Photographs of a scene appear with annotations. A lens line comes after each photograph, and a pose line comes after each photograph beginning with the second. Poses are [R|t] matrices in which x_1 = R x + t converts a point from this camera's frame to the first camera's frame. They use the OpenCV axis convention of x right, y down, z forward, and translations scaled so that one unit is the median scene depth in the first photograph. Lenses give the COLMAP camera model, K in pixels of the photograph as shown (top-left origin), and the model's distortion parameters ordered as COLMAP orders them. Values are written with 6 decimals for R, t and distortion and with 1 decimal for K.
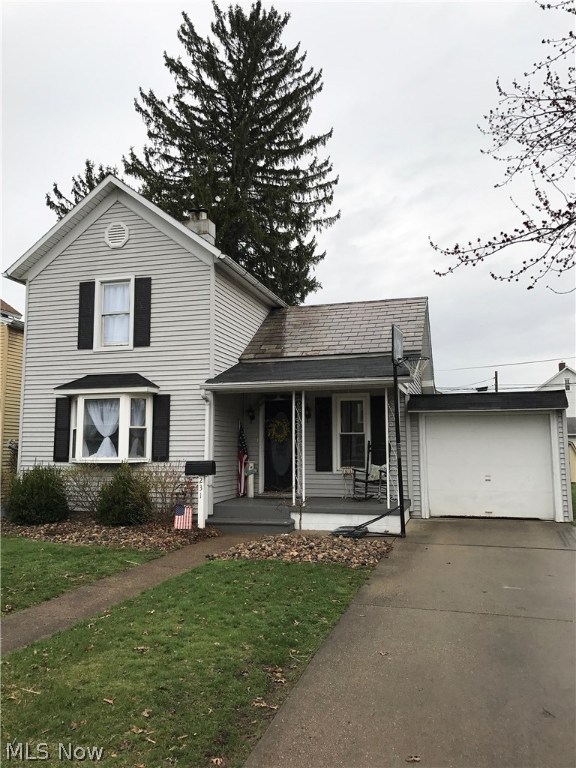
lens RADIAL K [[621.6, 0, 286.6], [0, 621.6, 384.9], [0, 0, 1]] dist [0.014621, -0.021565]
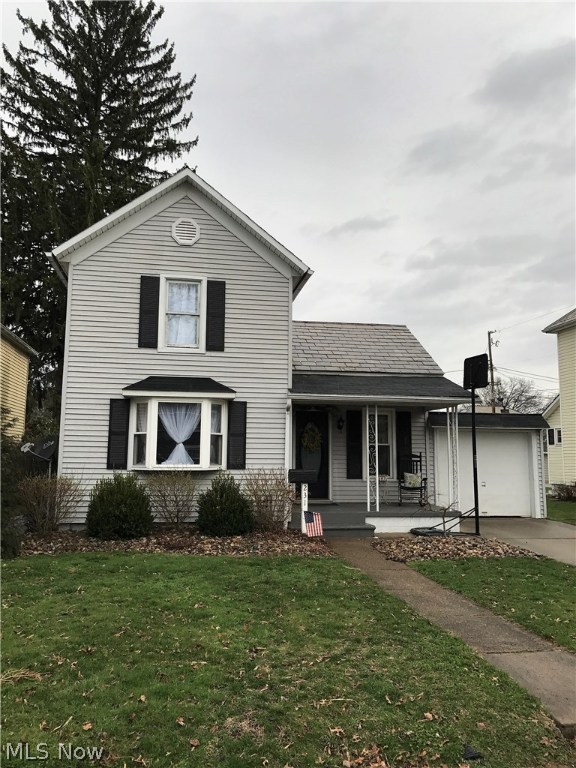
lens RADIAL K [[621.6, 0, 285.0], [0, 621.6, 383.2], [0, 0, 1]] dist [0.014621, -0.021565]
pose [[0.905215, 0.061470, 0.420484, -0.538172], [-0.056468, 0.998107, -0.024347, 0.006180], [-0.421185, -0.001704, 0.906973, 0.070773]]
